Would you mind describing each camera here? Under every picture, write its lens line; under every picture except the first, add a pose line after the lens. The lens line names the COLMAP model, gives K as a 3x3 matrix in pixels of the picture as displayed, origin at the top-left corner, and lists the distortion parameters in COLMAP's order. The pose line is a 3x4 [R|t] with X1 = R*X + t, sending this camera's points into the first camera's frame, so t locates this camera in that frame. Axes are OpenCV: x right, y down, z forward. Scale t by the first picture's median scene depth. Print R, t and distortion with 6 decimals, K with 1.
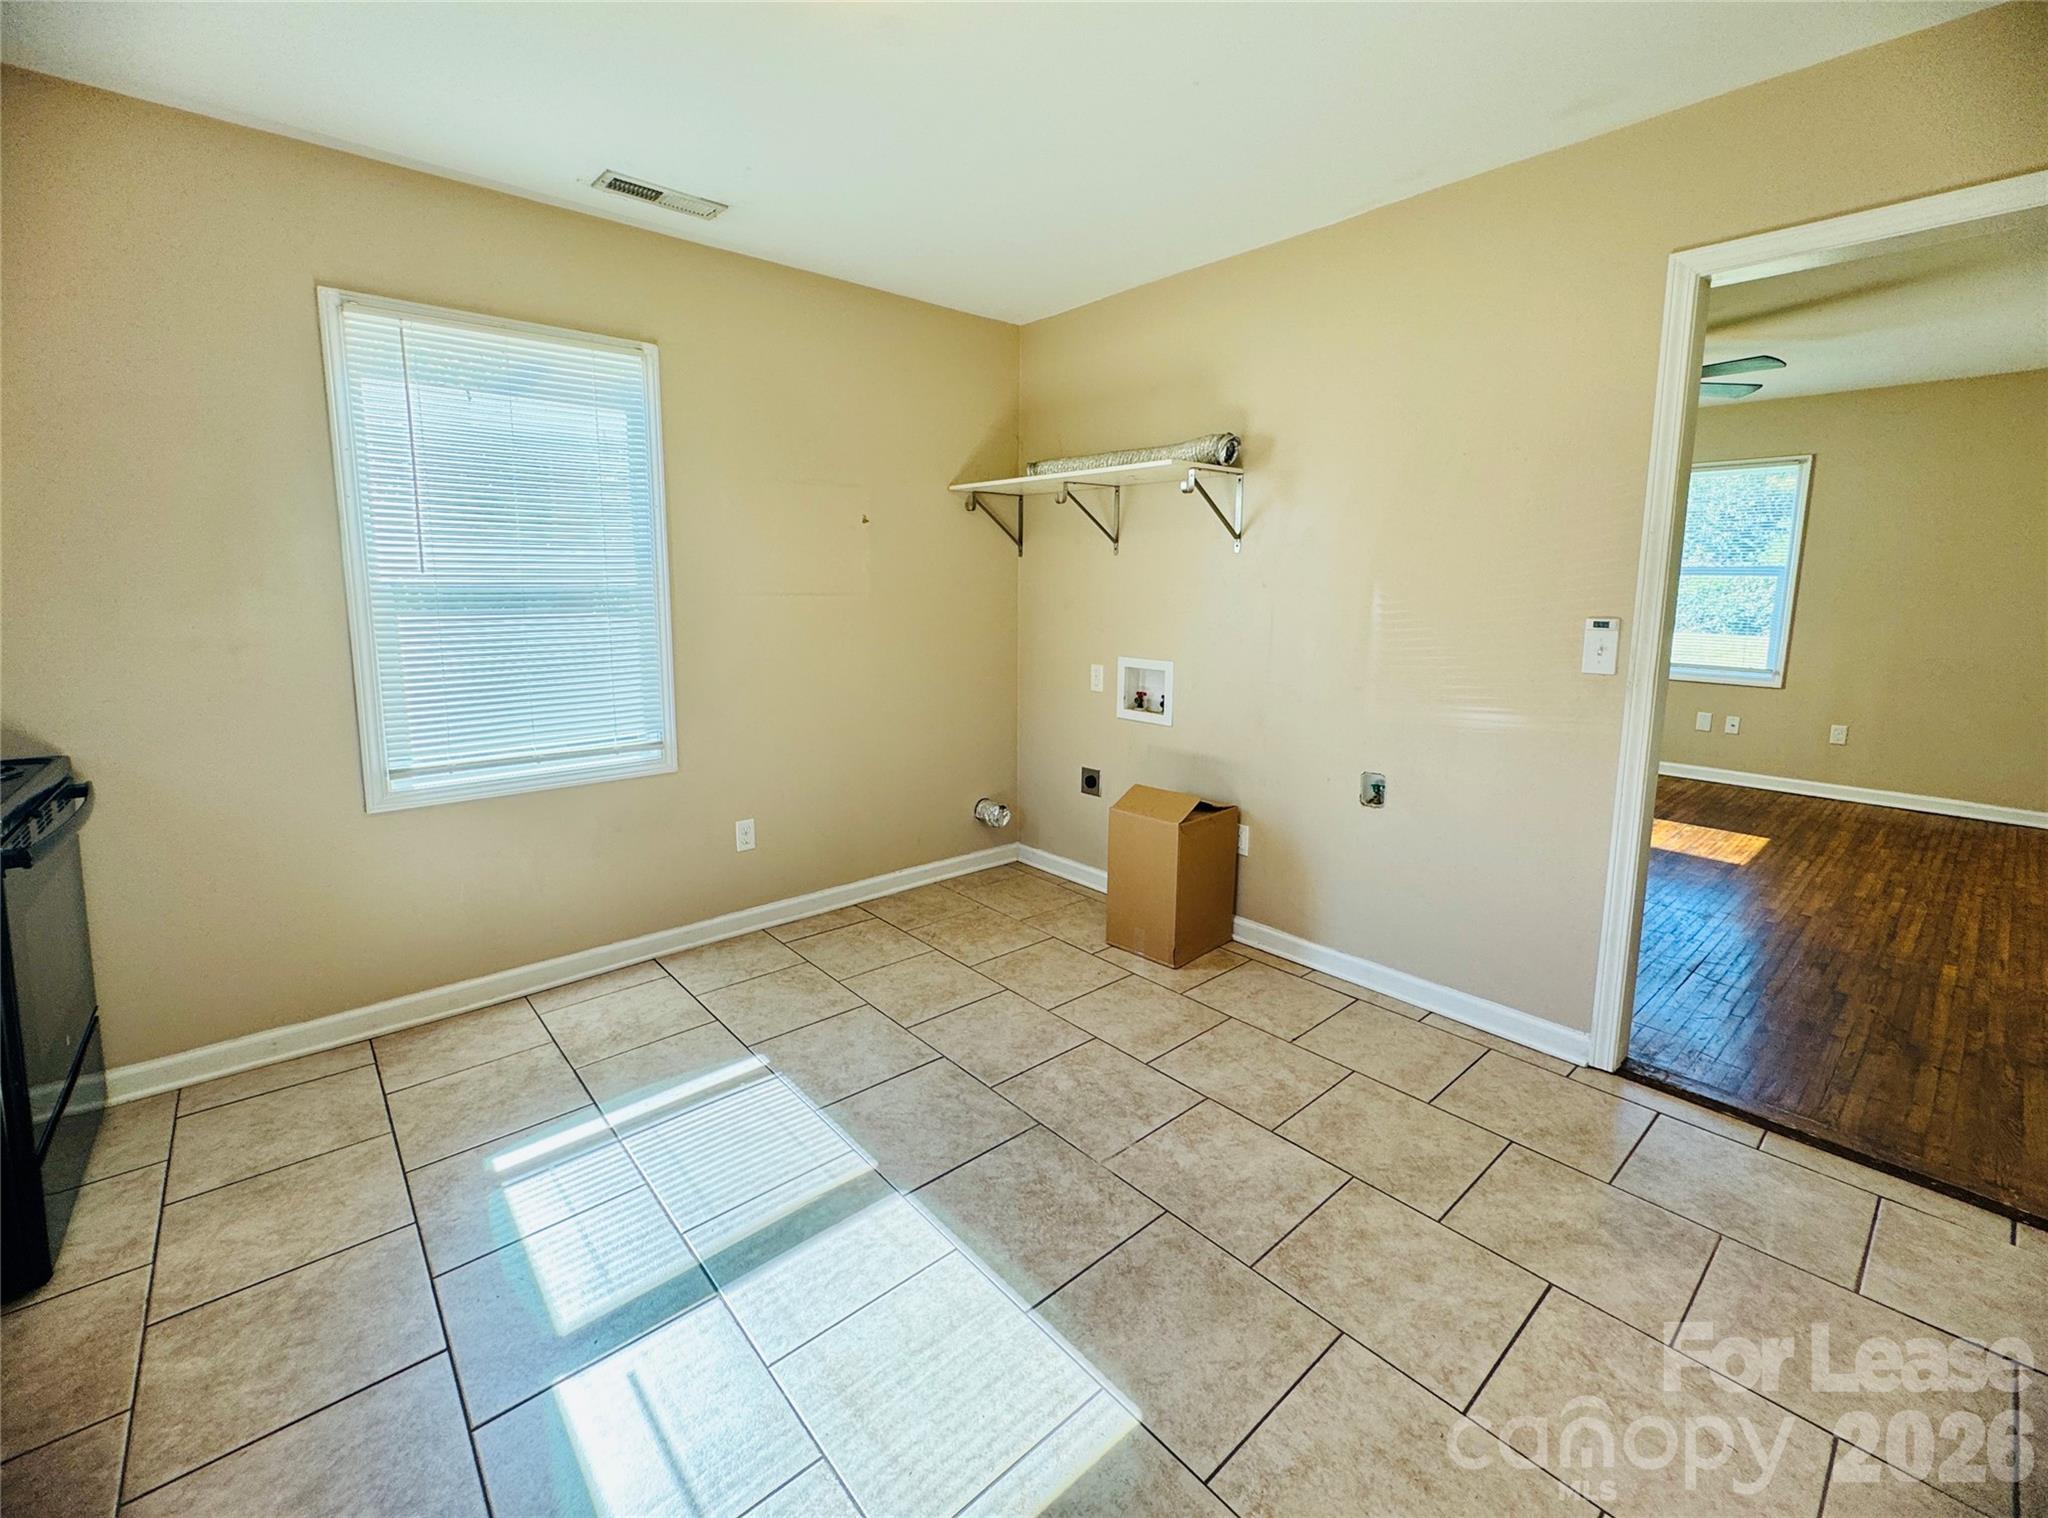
lens RADIAL K [[870.5, 0, 1033.2], [0, 870.5, 704.2], [0, 0, 1]] dist [-0.009269, 0.000056]
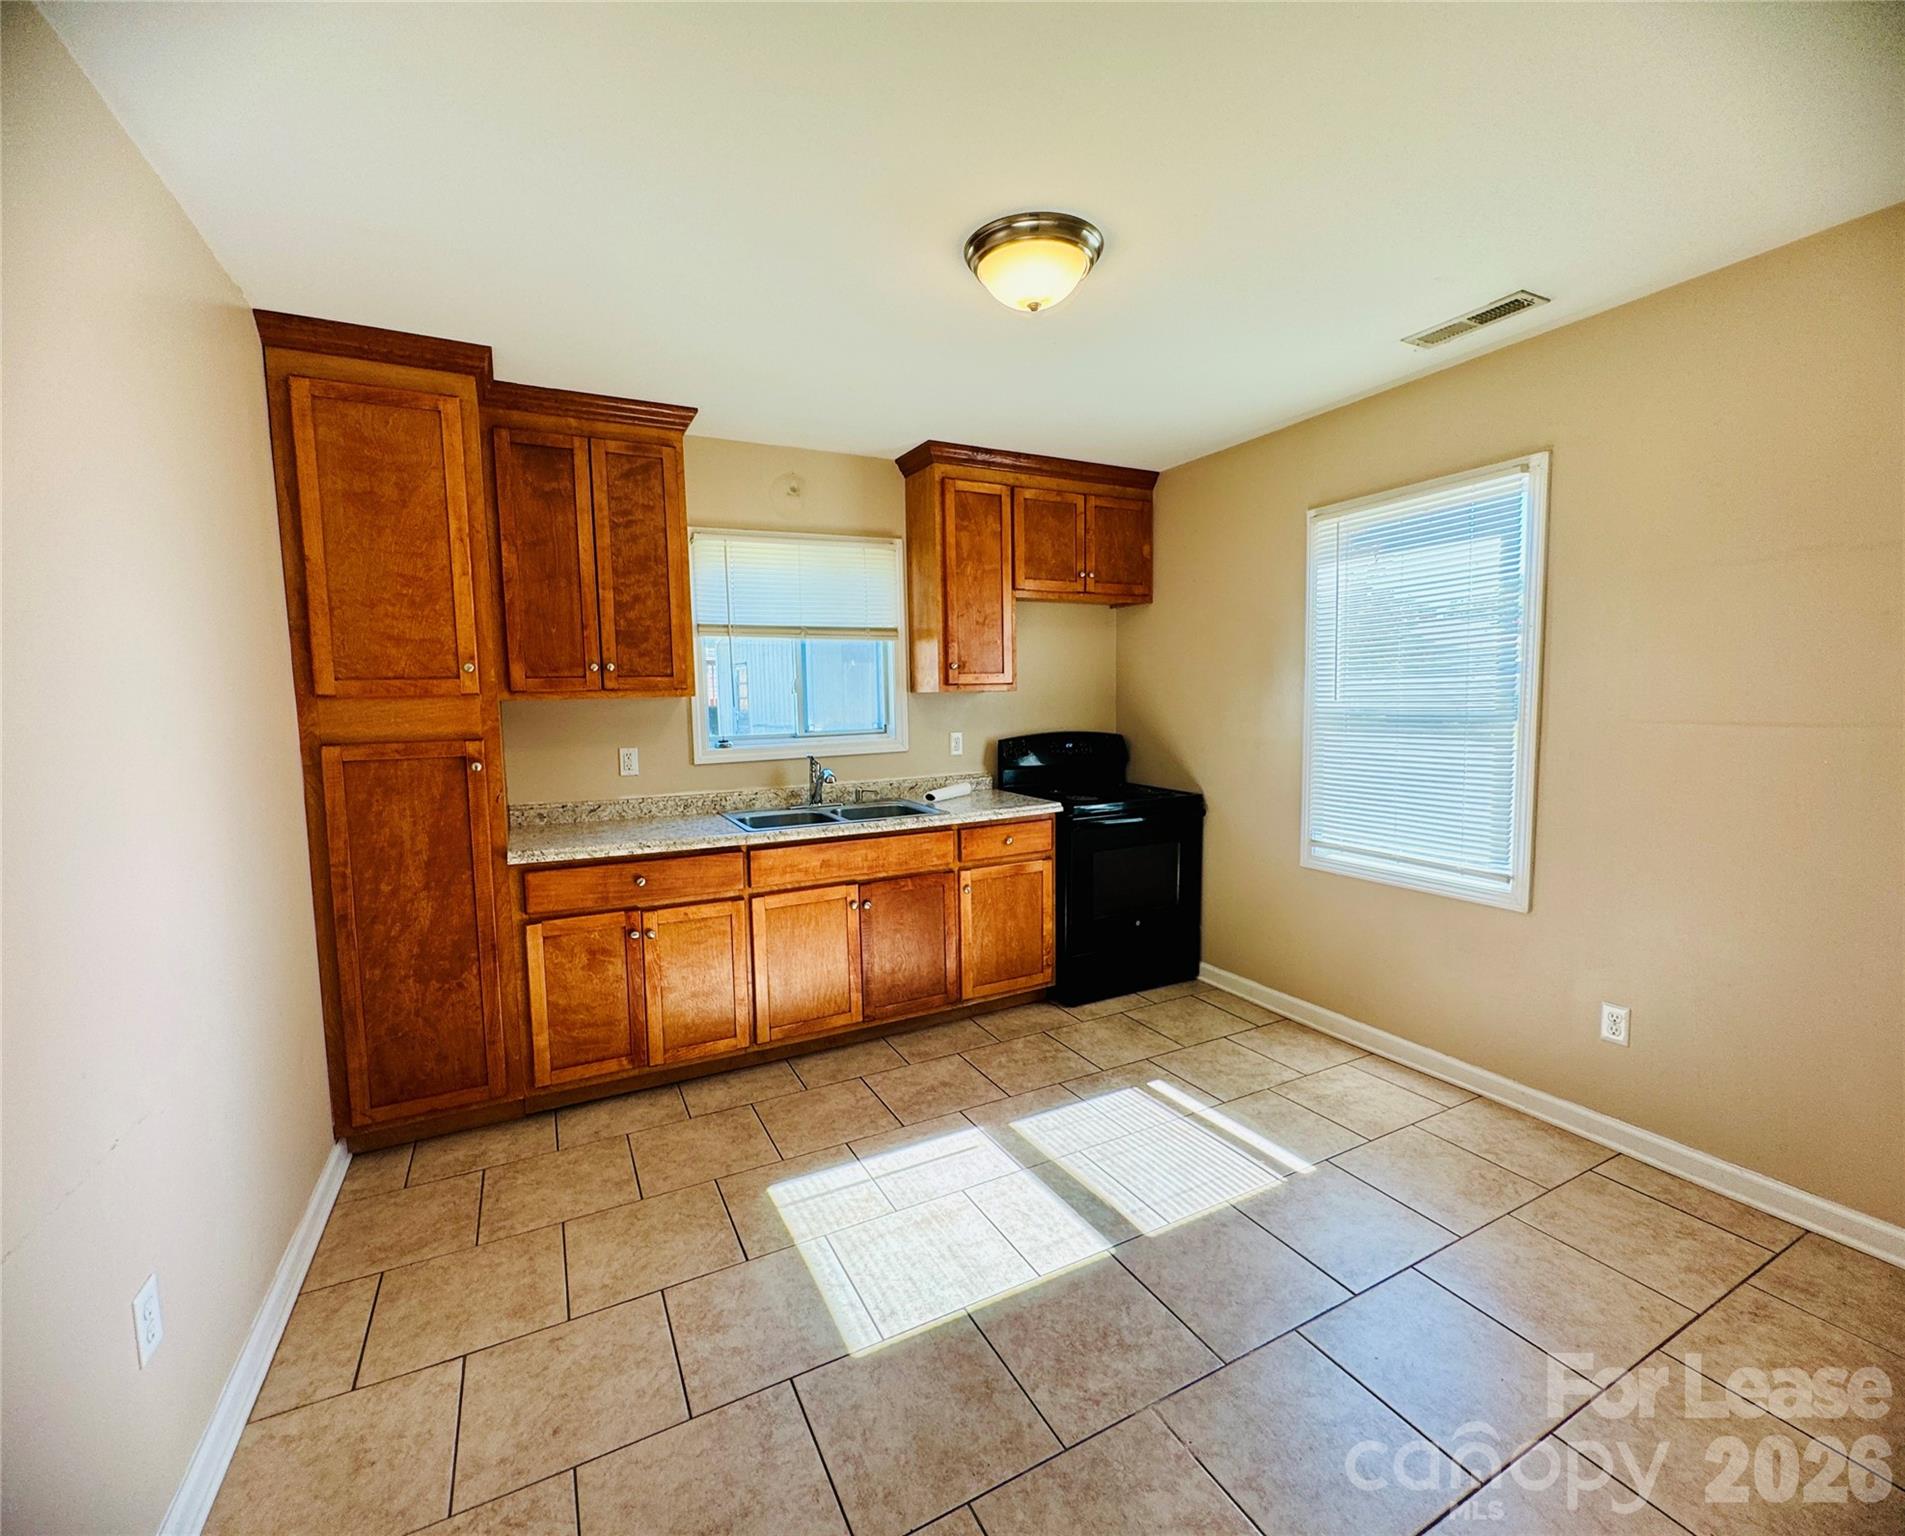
lens RADIAL K [[817.2, 0, 946.1], [0, 817.2, 772.8], [0, 0, 1]] dist [-0.001463, -0.000394]
pose [[-0.253589, 0.092162, -0.962912, 0.792286], [-0.113876, 0.985685, 0.124331, -0.149944], [0.960586, 0.141181, -0.239464, 0.857483]]
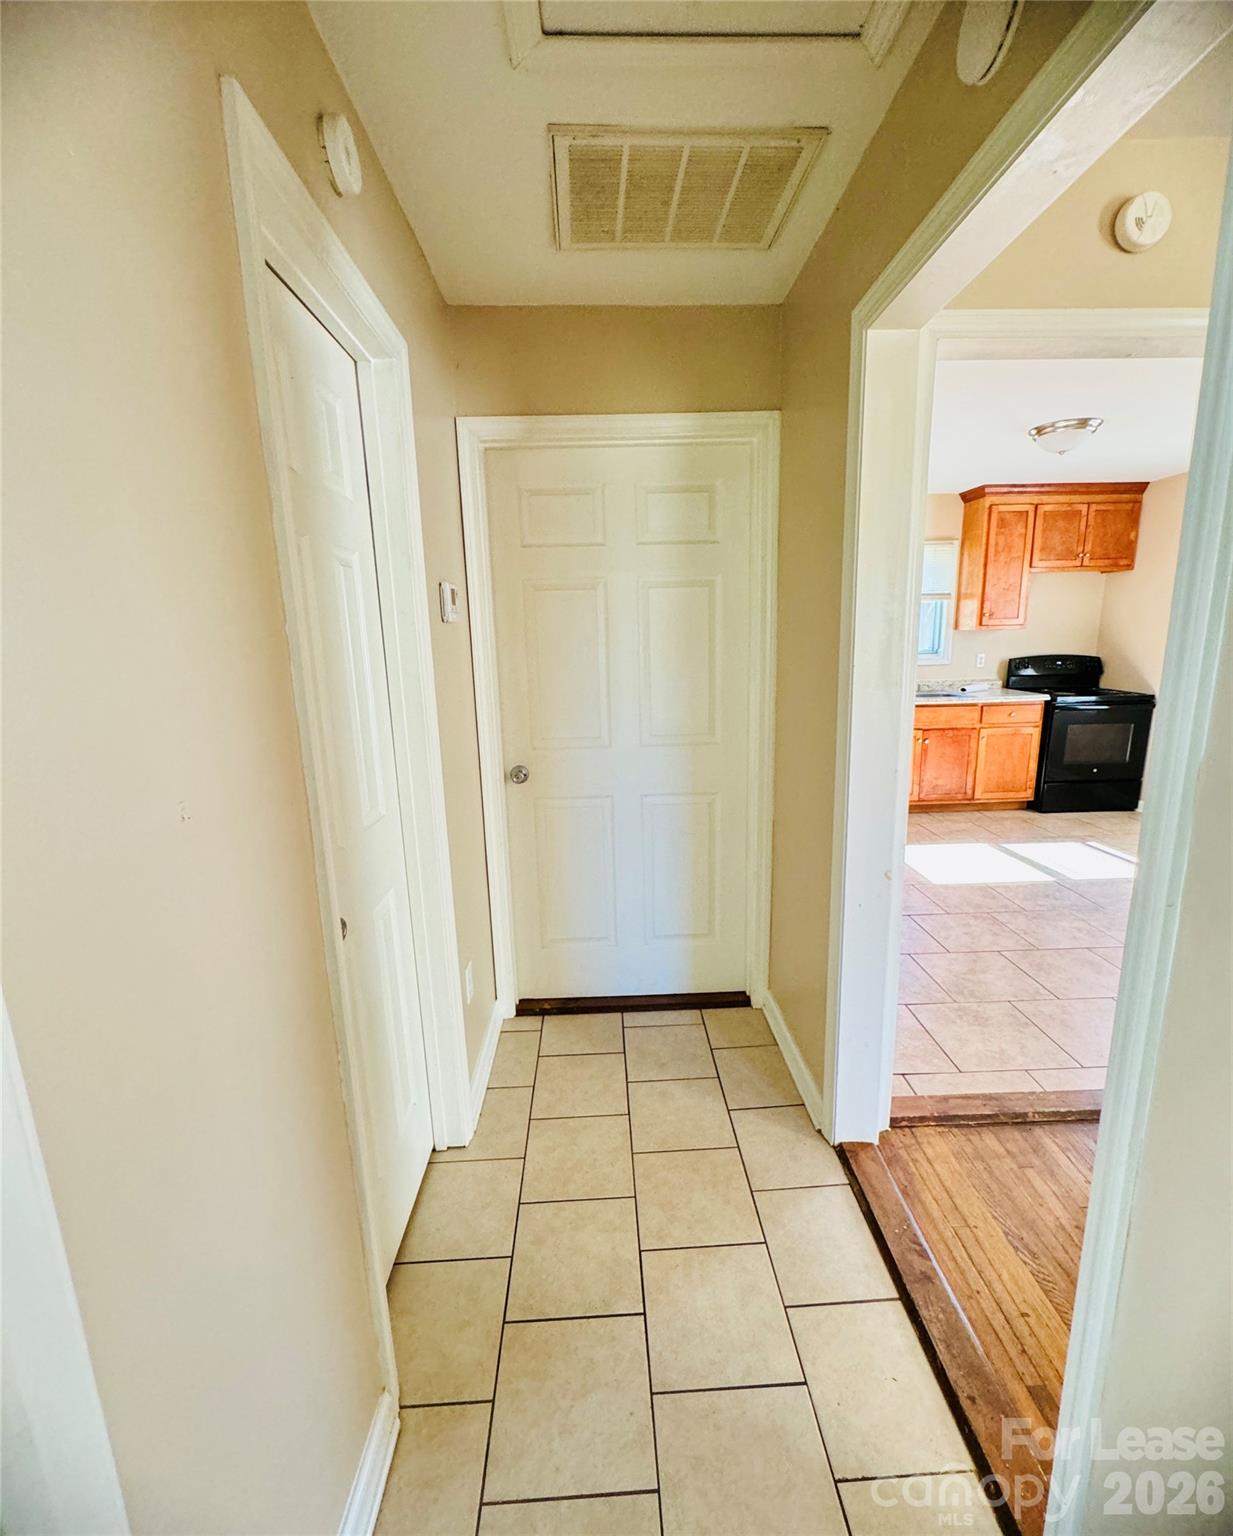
lens RADIAL K [[658.9, 0, 615.0], [0, 658.9, 766.3], [0, 0, 1]] dist [-0.001463, -0.000394]
pose [[-0.642669, 0.160803, -0.749079, 1.912666], [-0.085507, 0.956563, 0.278704, -0.184797], [0.761357, 0.243166, -0.601004, 0.984939]]
